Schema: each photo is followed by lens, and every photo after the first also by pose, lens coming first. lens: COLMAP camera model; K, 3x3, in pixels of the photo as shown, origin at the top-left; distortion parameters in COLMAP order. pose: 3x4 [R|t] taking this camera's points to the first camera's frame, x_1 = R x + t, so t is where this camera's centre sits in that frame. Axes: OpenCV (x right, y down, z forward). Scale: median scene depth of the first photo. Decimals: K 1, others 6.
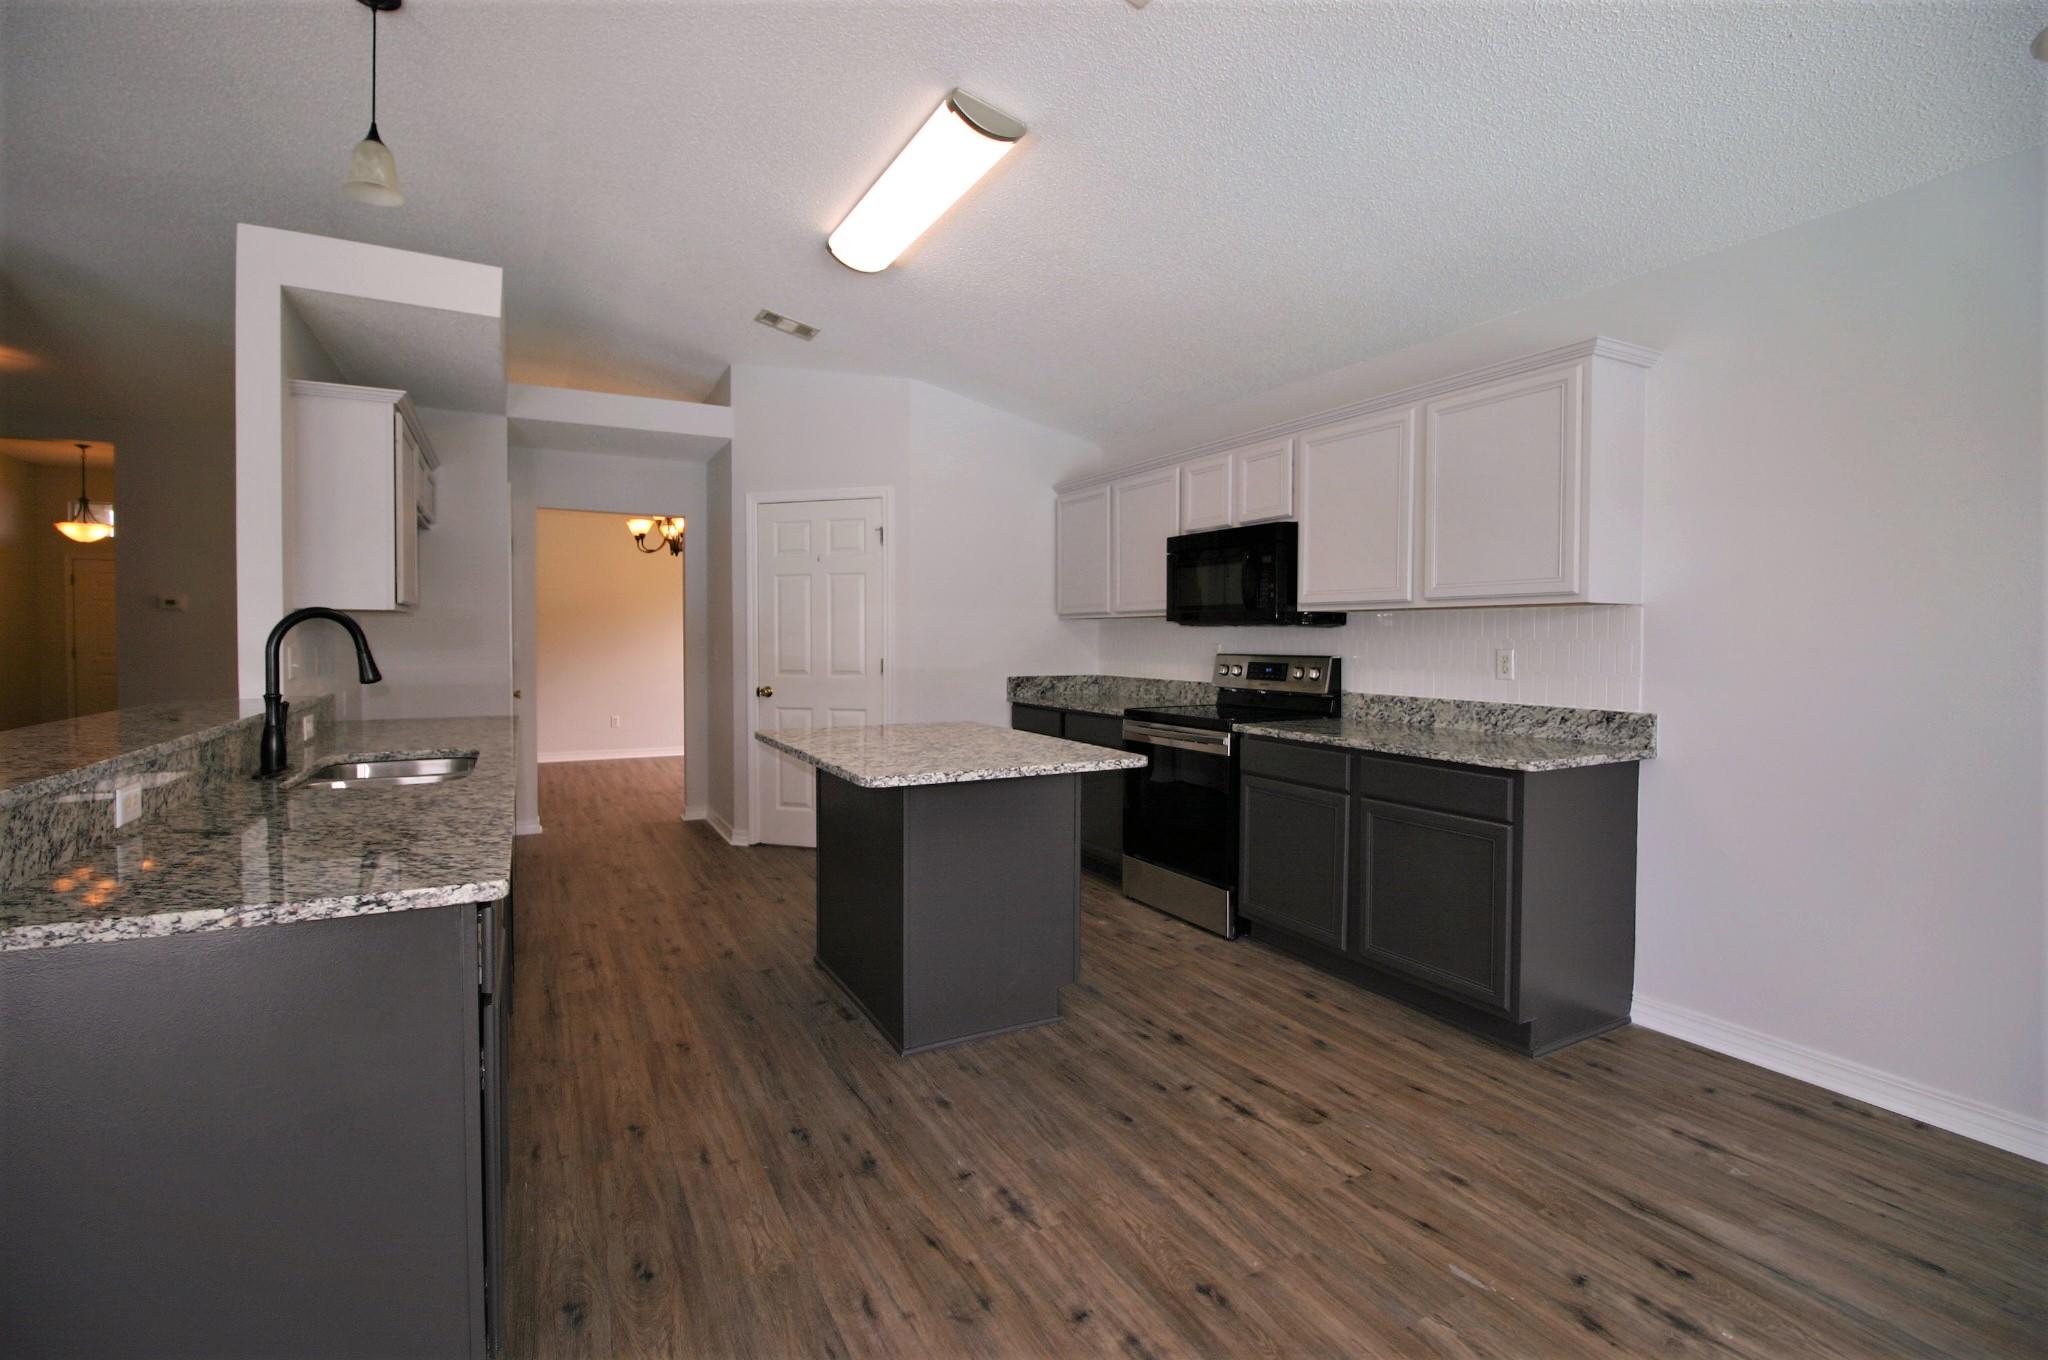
lens RADIAL K [[927.9, 0, 1012.4], [0, 927.9, 661.3], [0, 0, 1]] dist [-0.000916, -0.012937]
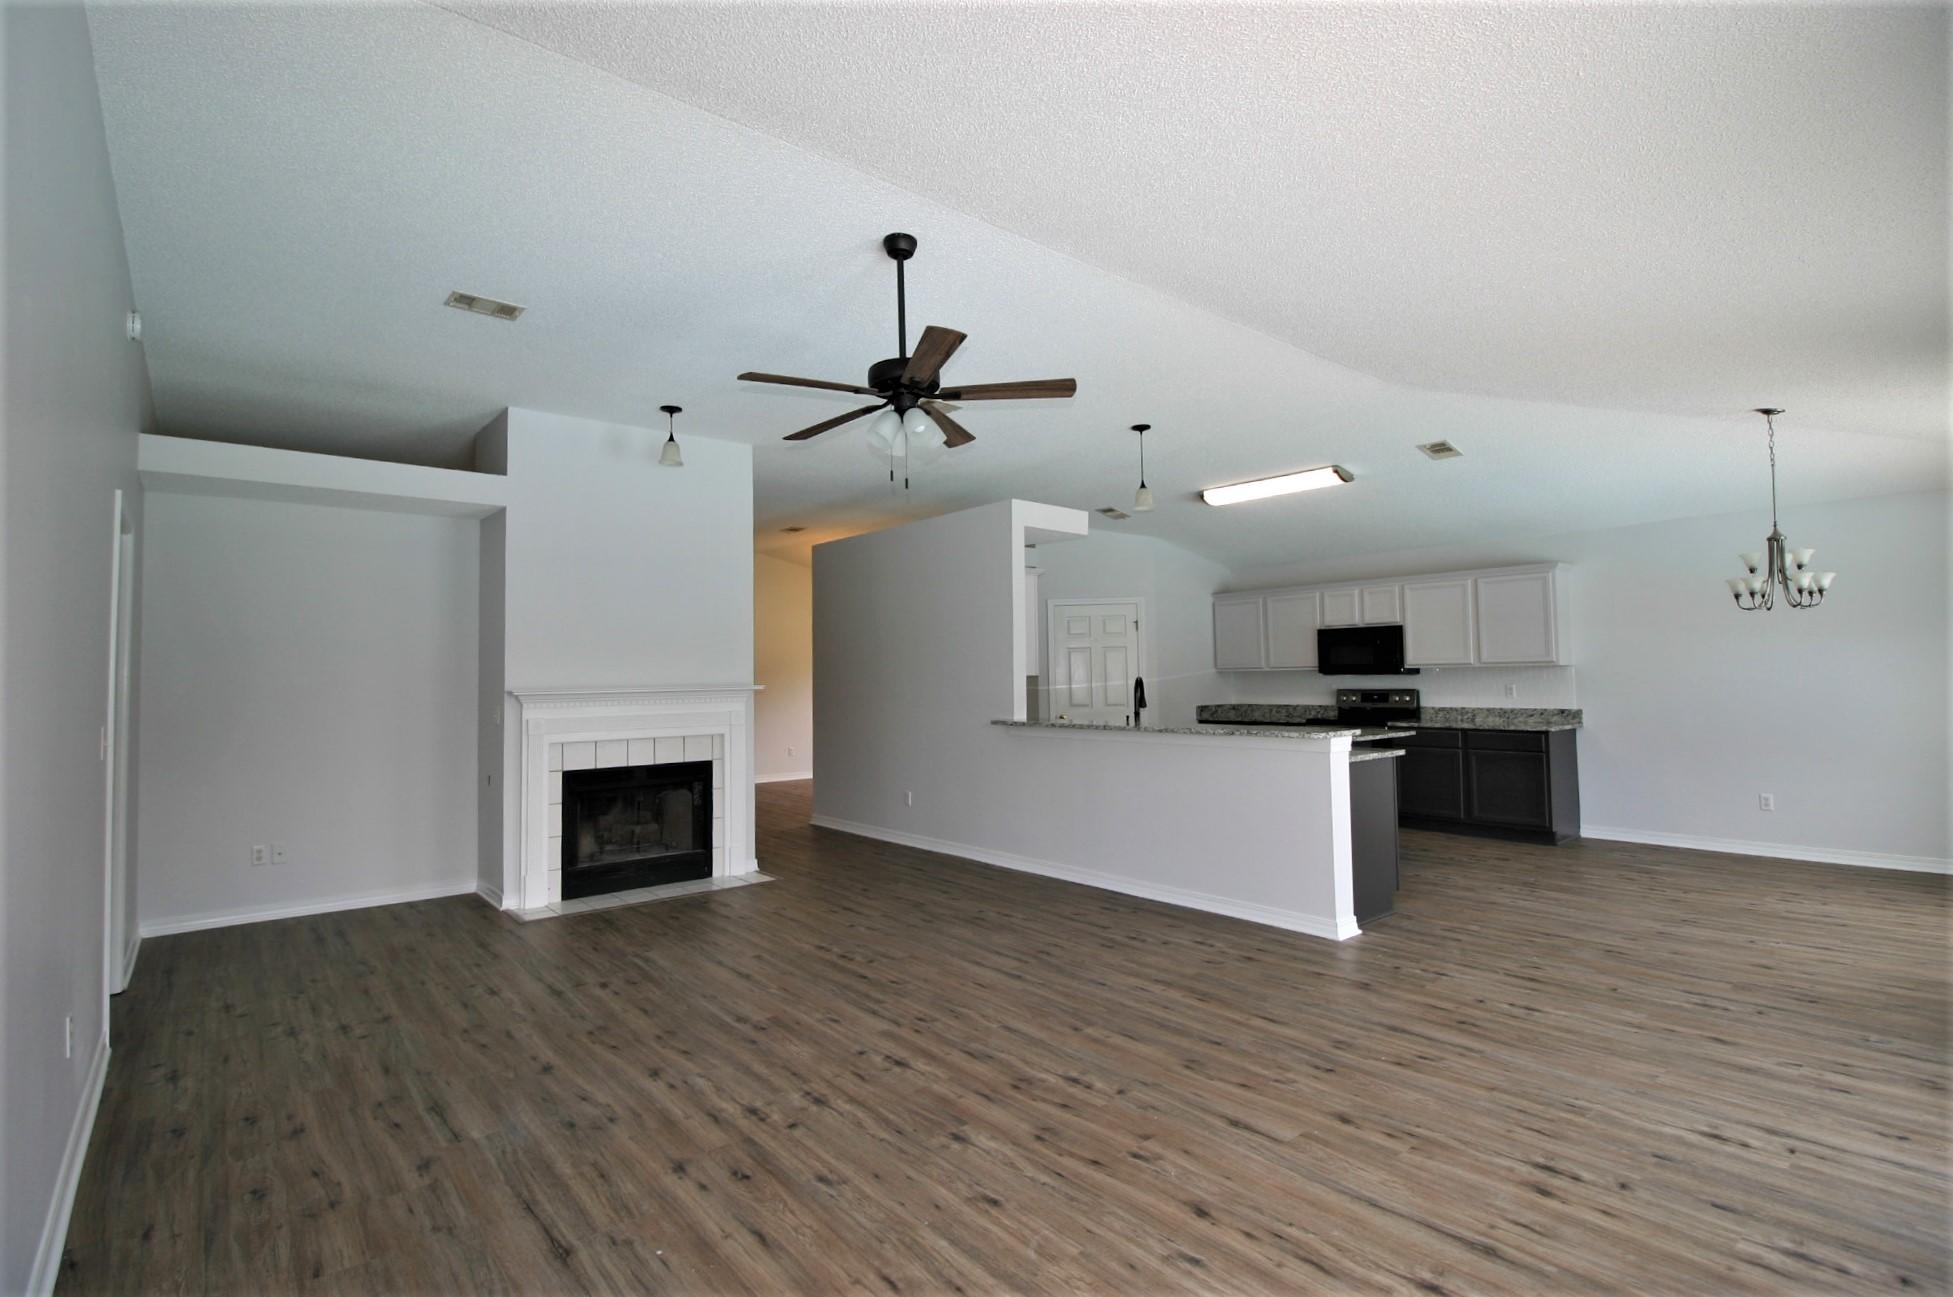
lens RADIAL K [[927.3, 0, 969.7], [0, 927.3, 629.8], [0, 0, 1]] dist [0.004493, -0.014768]
pose [[0.979491, -0.007290, 0.201355, -1.269808], [0.023293, 0.996742, -0.077220, -0.001581], [-0.200137, 0.080326, 0.976470, -1.004450]]
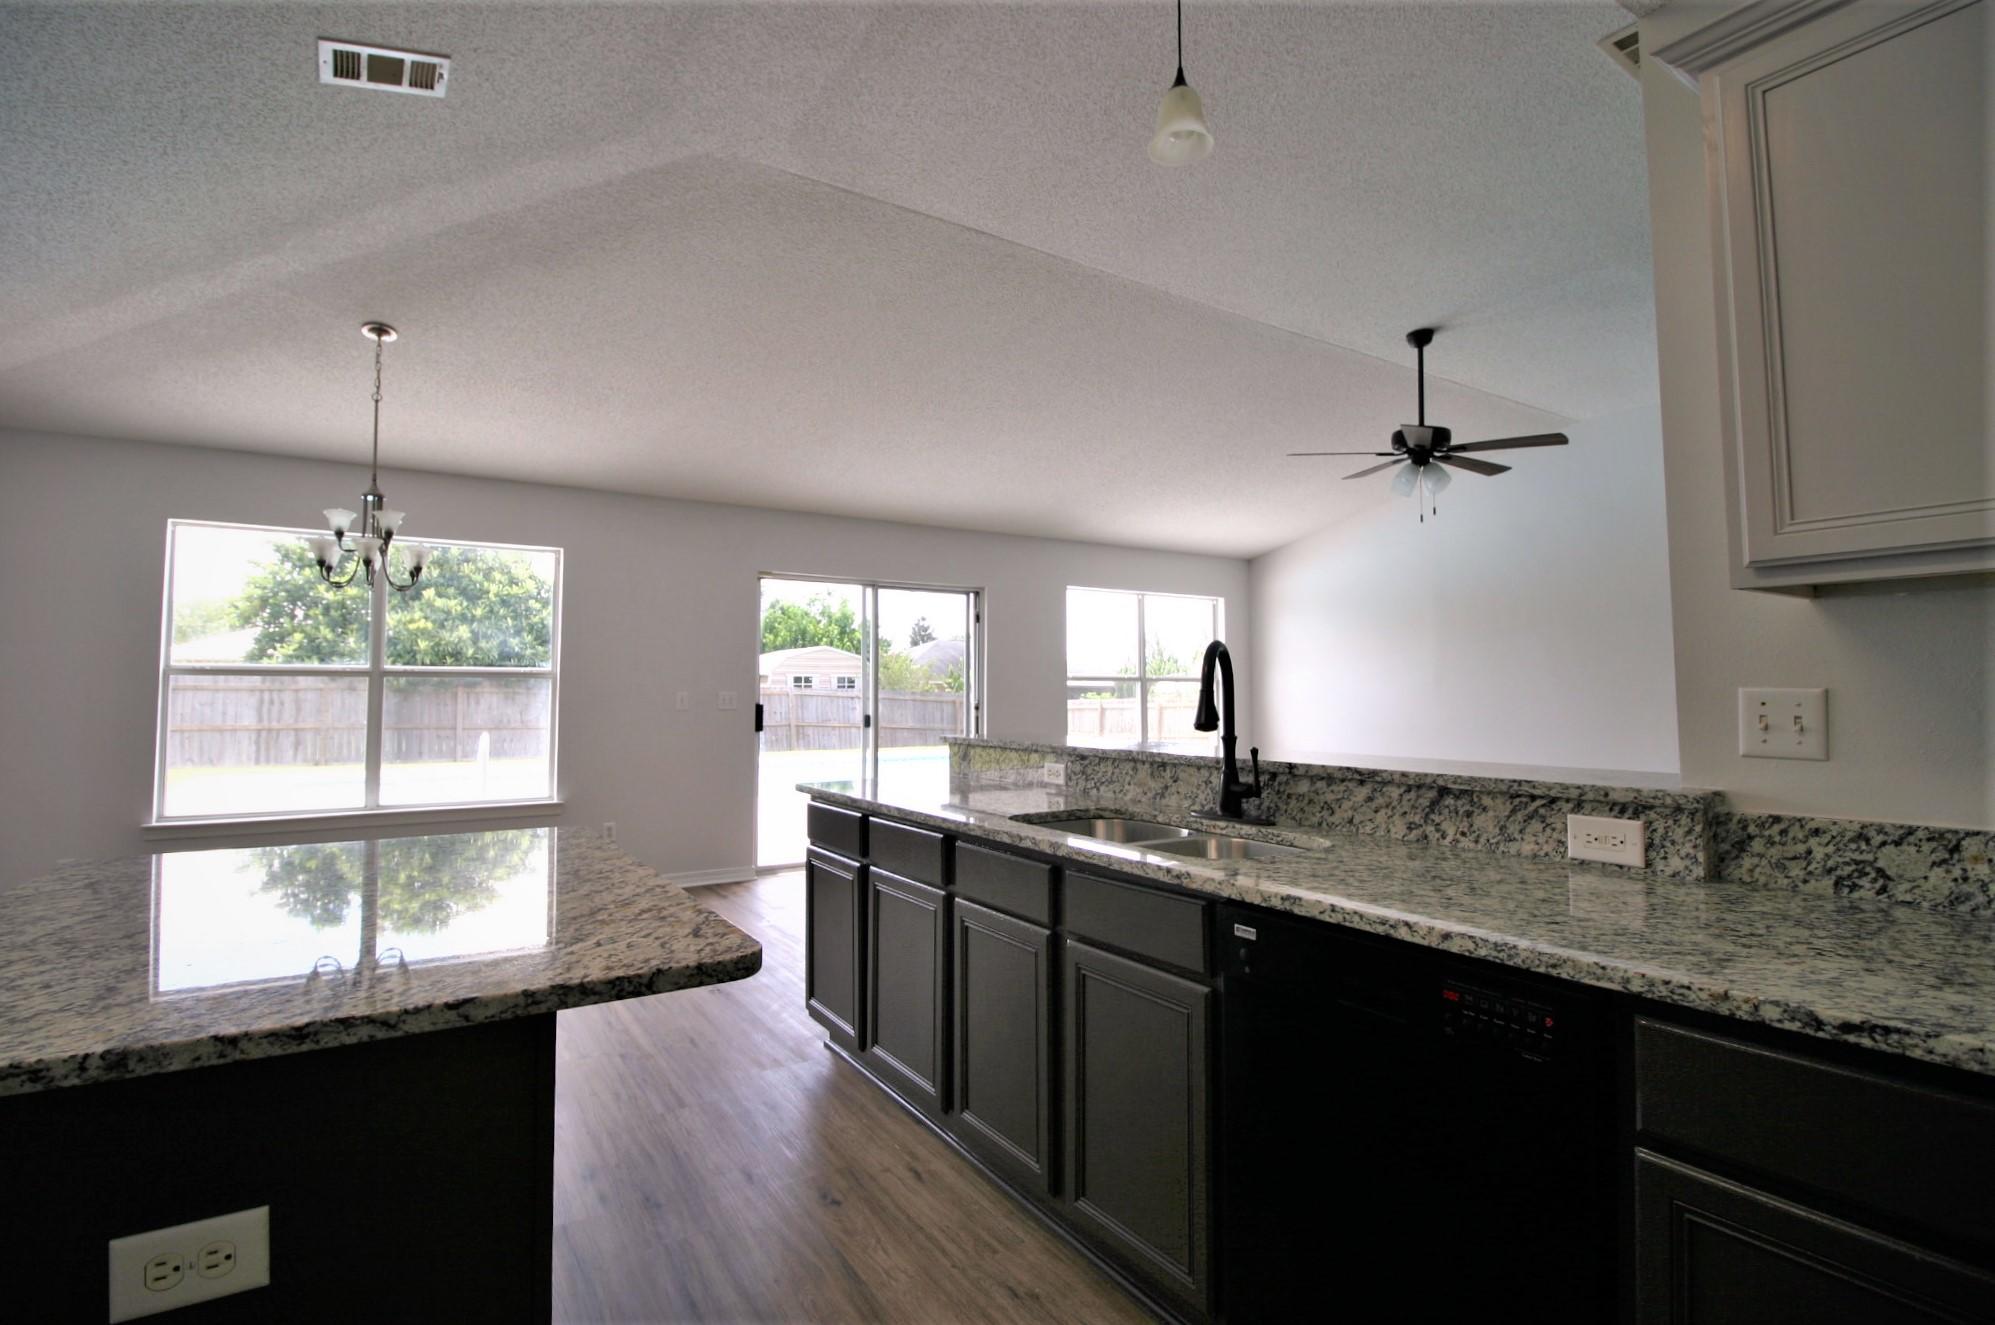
lens RADIAL K [[929.0, 0, 987.7], [0, 929.0, 647.0], [0, 0, 1]] dist [0.000689, -0.013575]
pose [[-0.996618, -0.005488, -0.081989, -0.346028], [-0.003444, 0.999680, -0.025048, -0.021941], [0.082101, -0.024681, -0.996318, 1.400658]]
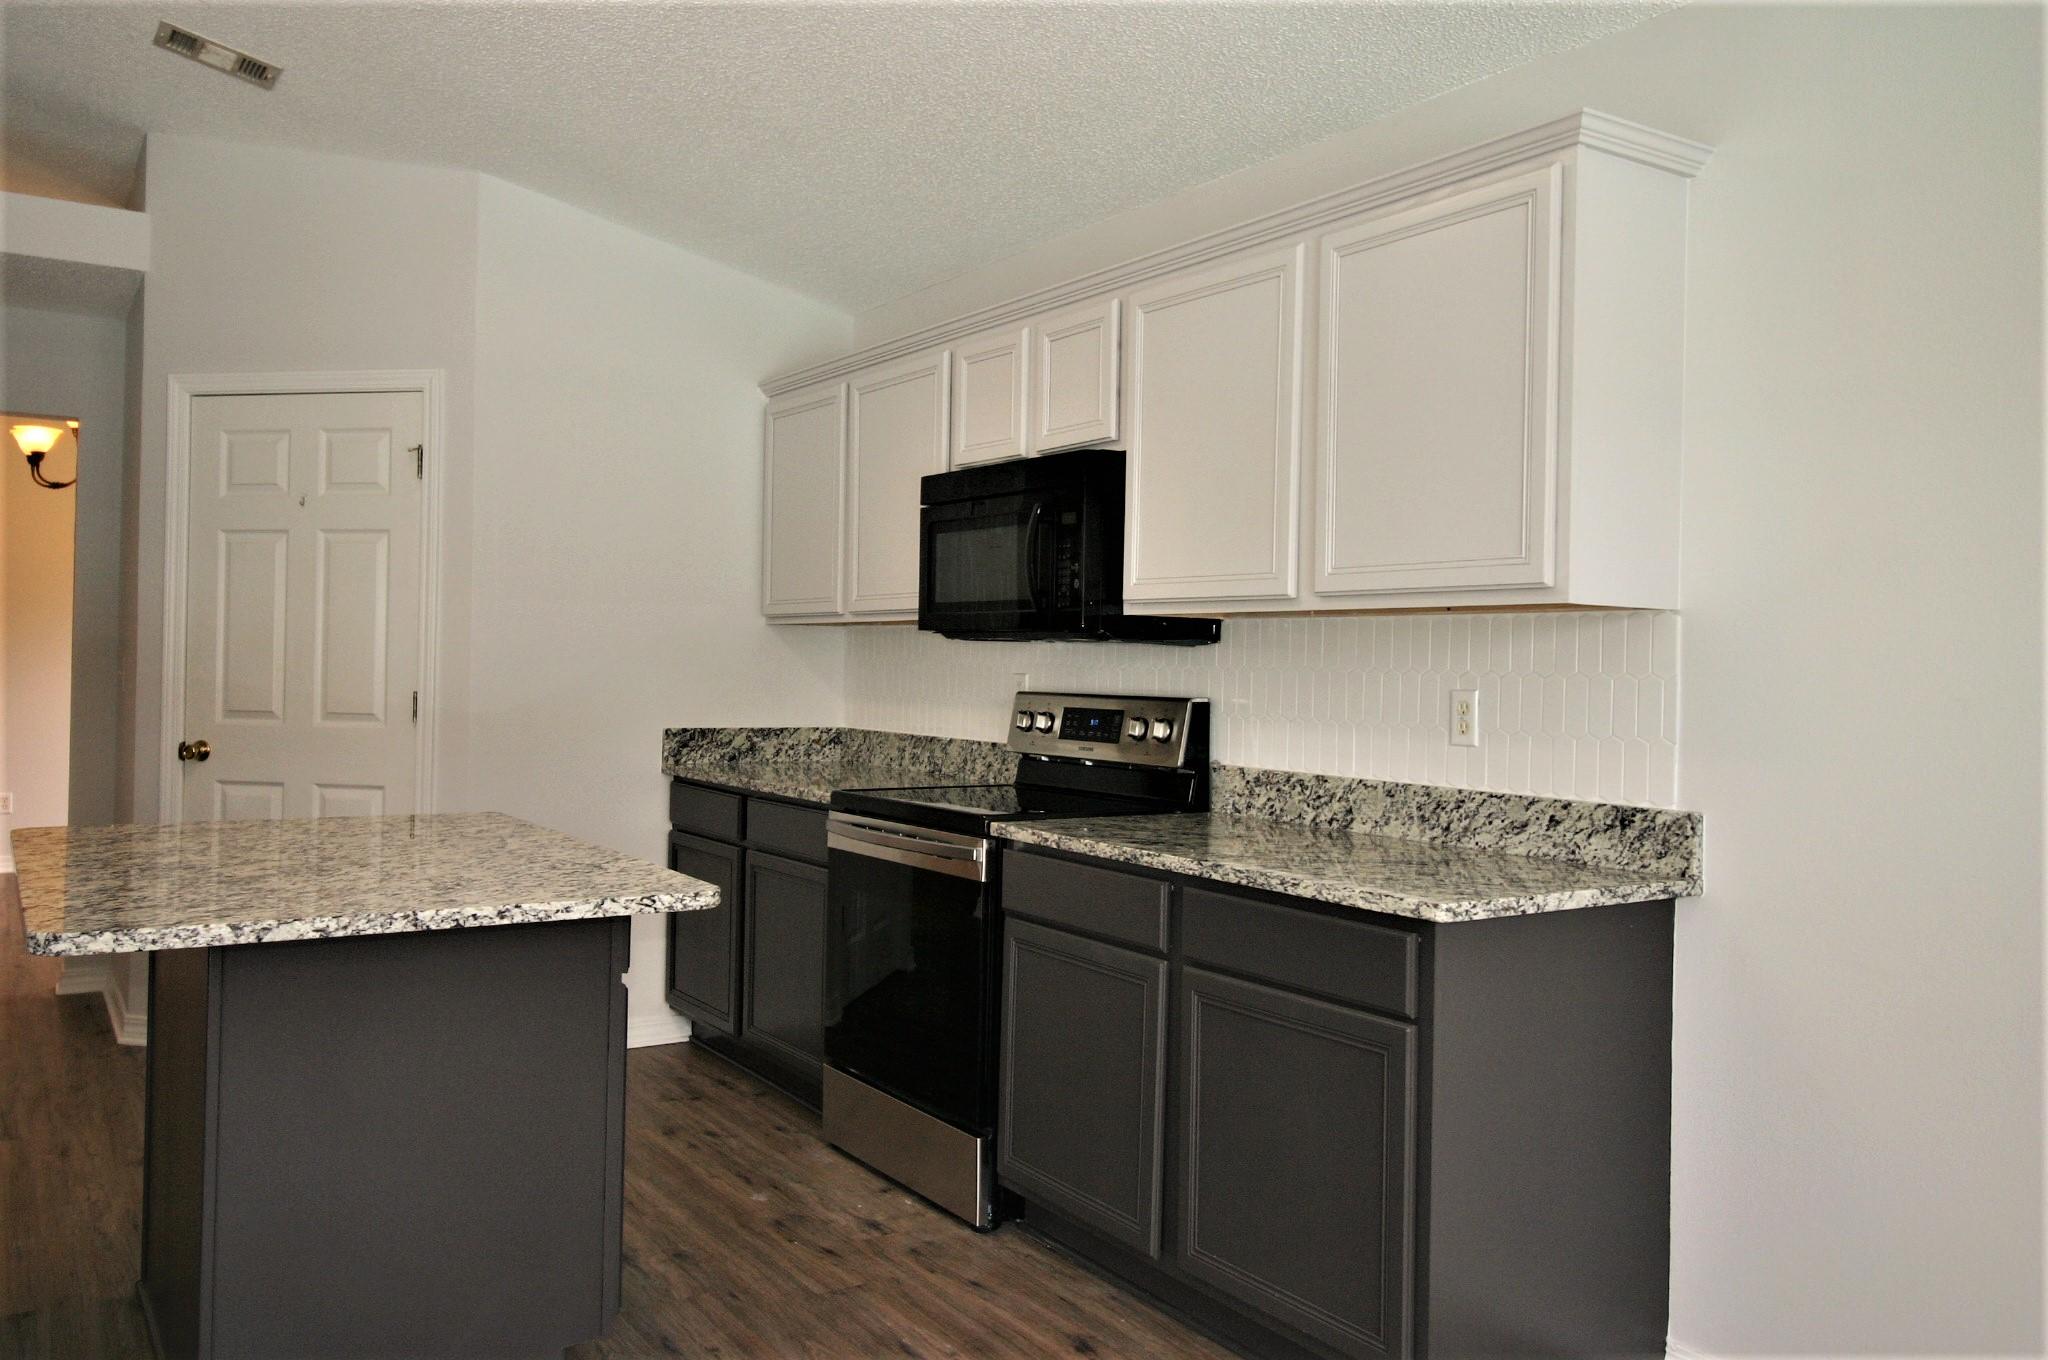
lens RADIAL K [[1577.0, 0, 1009.2], [0, 1577.0, 652.6], [0, 0, 1]] dist [0.010633, -0.001059]
pose [[0.995891, 0.018234, 0.088708, 0.188969], [-0.015305, 0.999319, -0.033587, 0.000363], [-0.089260, 0.032091, 0.995491, 0.103867]]
